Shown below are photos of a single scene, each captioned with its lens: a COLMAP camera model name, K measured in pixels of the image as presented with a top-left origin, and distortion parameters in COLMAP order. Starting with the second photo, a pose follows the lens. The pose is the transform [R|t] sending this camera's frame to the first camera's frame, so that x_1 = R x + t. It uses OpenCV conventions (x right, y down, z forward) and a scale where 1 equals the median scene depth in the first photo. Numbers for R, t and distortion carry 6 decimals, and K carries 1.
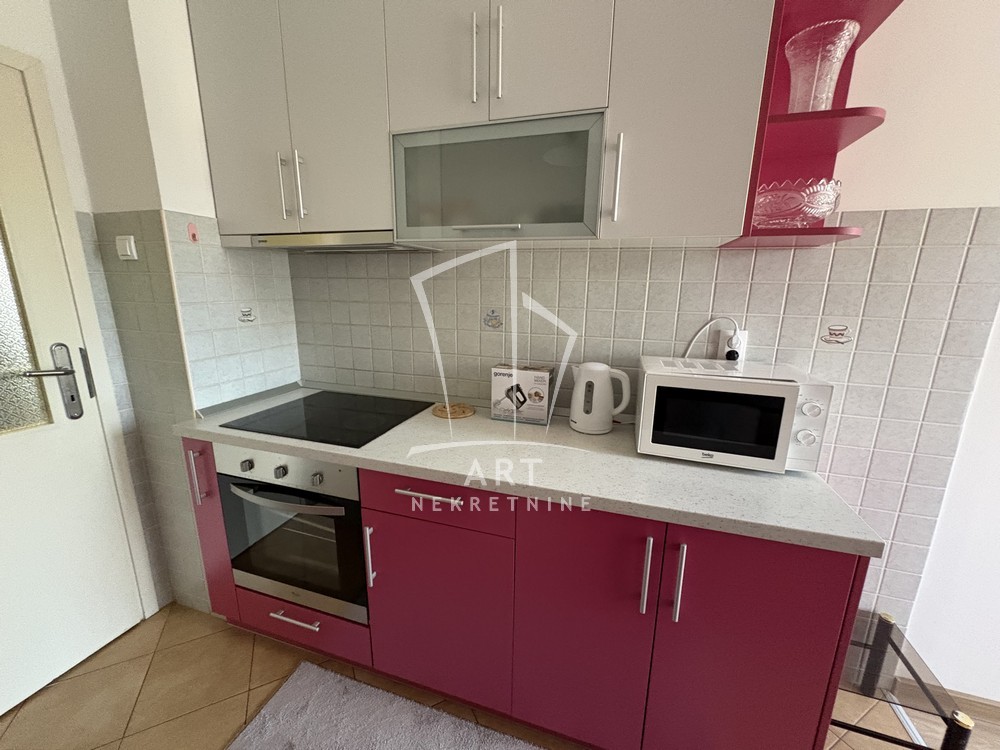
lens RADIAL K [[397.8, 0, 503.2], [0, 397.8, 375.0], [0, 0, 1]] dist [-0.004234, -0.000065]
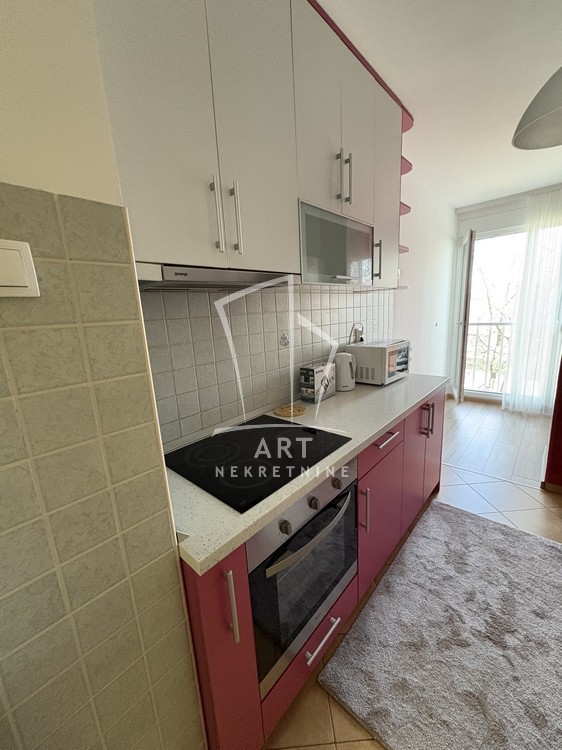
lens RADIAL K [[298.4, 0, 279.4], [0, 298.4, 375.0], [0, 0, 1]] dist [-0.004234, -0.000065]
pose [[0.426442, -0.226695, 0.875647, -1.084843], [0.266160, 0.956673, 0.118051, -0.166248], [-0.864469, 0.182721, 0.468302, 0.598350]]
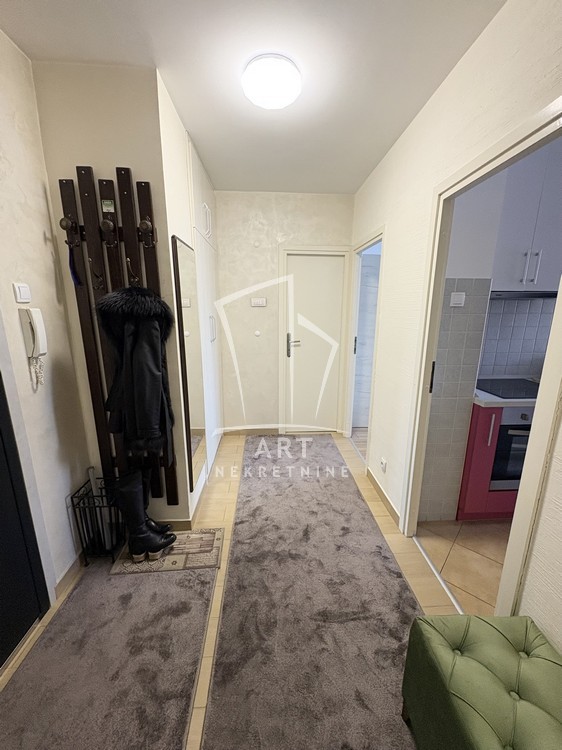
lens RADIAL K [[298.4, 0, 281.8], [0, 298.4, 375.6], [0, 0, 1]] dist [-0.004234, -0.000065]
pose [[0.938761, -0.087827, 0.333188, -2.044935], [0.088610, 0.995983, 0.012879, -0.075223], [-0.332981, 0.017434, 0.942772, 0.047783]]
